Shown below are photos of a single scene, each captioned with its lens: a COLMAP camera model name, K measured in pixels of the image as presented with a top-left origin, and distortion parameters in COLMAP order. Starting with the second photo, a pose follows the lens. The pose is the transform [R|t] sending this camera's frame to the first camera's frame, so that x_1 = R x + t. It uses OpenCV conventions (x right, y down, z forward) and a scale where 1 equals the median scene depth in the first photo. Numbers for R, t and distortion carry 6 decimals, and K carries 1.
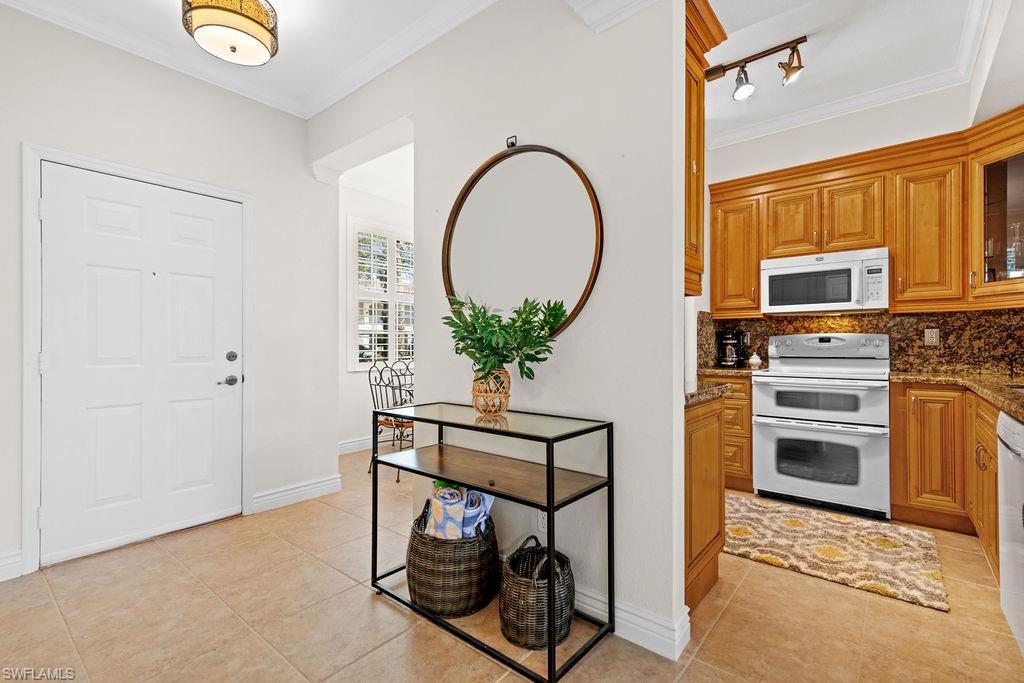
lens RADIAL K [[459.5, 0, 513.2], [0, 459.5, 342.2], [0, 0, 1]] dist [0.011277, -0.002643]
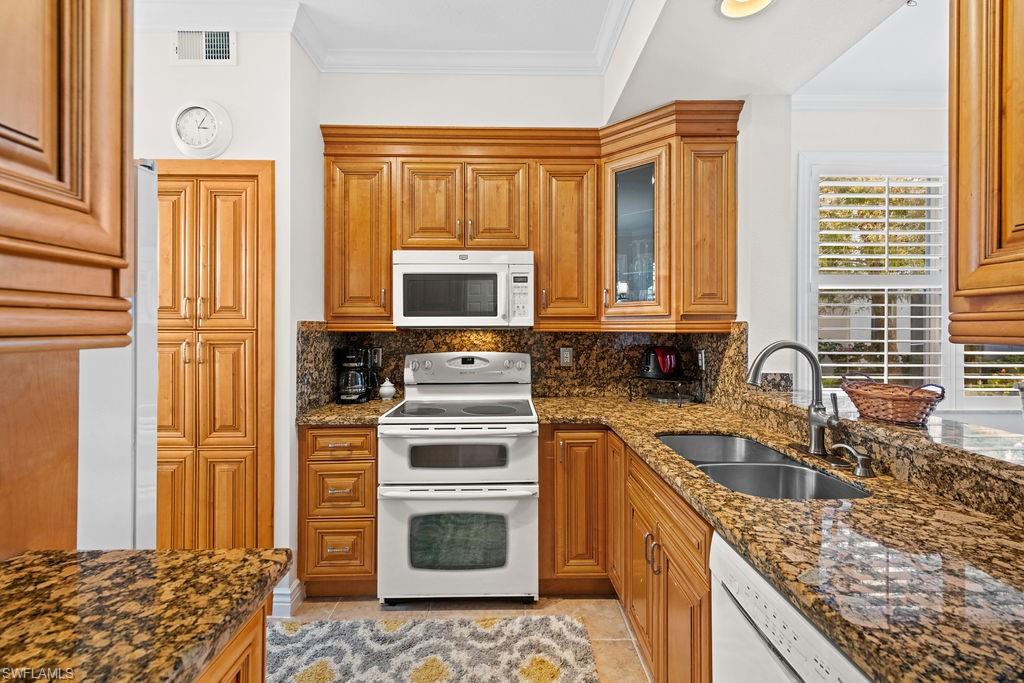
lens RADIAL K [[459.5, 0, 514.8], [0, 459.5, 325.7], [0, 0, 1]] dist [0.011277, -0.002643]
pose [[0.757534, 0.002987, 0.652789, 0.246872], [-0.002891, 0.999995, -0.001221, -0.070153], [-0.652789, -0.000963, 0.757539, 0.390701]]
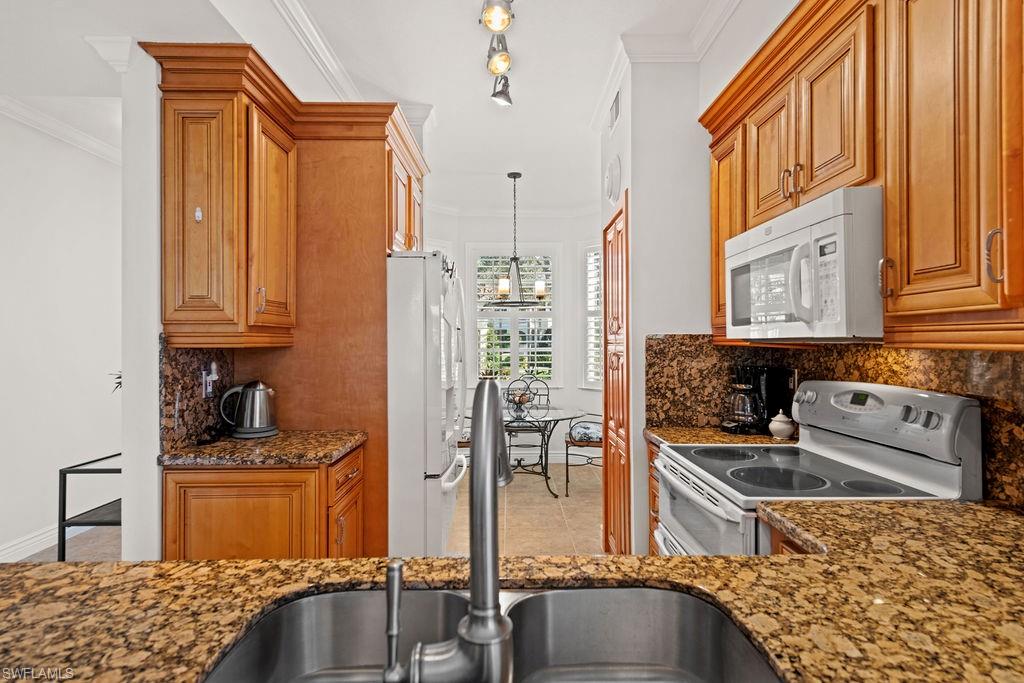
lens RADIAL K [[515.9, 0, 512.4], [0, 515.9, 340.6], [0, 0, 1]] dist [0.007164, 0.000650]
pose [[0.646560, -0.000705, -0.762863, 0.924270], [0.003529, 0.999992, 0.002067, -0.069853], [0.762855, -0.004028, 0.646557, 0.460488]]
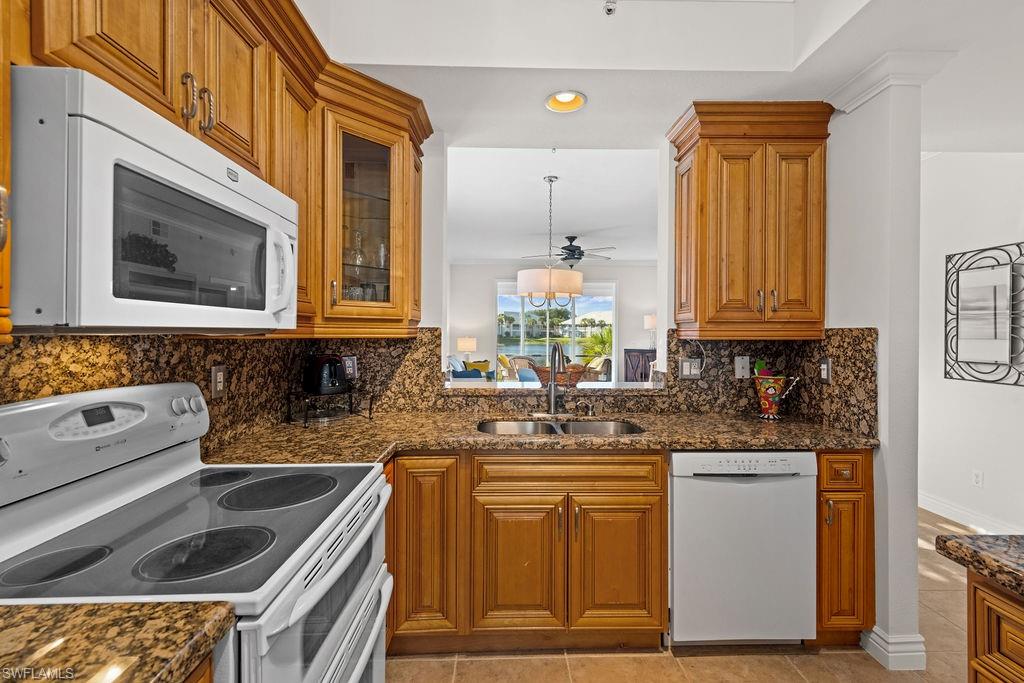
lens RADIAL K [[459.5, 0, 514.4], [0, 459.5, 335.8], [0, 0, 1]] dist [0.011277, -0.002643]
pose [[-0.660531, -0.005076, 0.750782, 0.282104], [-0.004739, 0.999985, 0.002591, -0.066511], [-0.750784, -0.001846, -0.660545, 1.094857]]
